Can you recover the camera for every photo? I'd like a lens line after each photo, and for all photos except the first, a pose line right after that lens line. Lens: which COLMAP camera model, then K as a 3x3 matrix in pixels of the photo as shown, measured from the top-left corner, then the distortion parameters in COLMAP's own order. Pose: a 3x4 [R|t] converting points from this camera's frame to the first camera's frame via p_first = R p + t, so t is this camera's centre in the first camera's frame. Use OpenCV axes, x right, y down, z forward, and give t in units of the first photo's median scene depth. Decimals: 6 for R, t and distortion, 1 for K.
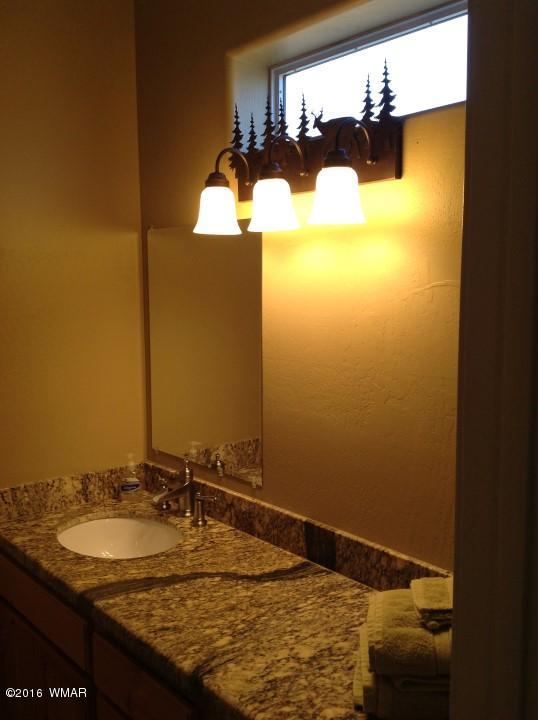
lens RADIAL K [[747.4, 0, 269.0], [0, 747.4, 360.0], [0, 0, 1]] dist [0.107913, -0.005857]
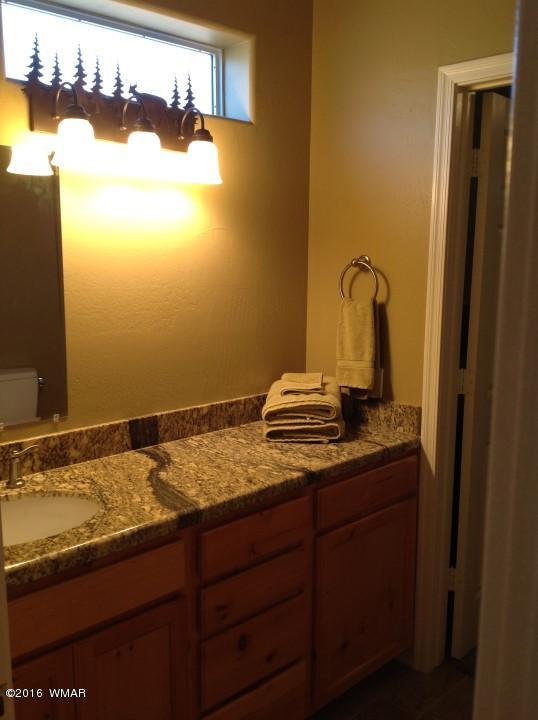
lens RADIAL K [[677.3, 0, 269.0], [0, 677.3, 360.0], [0, 0, 1]] dist [0.199268, -0.464818]
pose [[-0.092535, -0.143008, 0.985386, -1.123713], [0.117091, 0.981203, 0.153397, -0.026803], [-0.988801, 0.129575, -0.074051, 0.904460]]
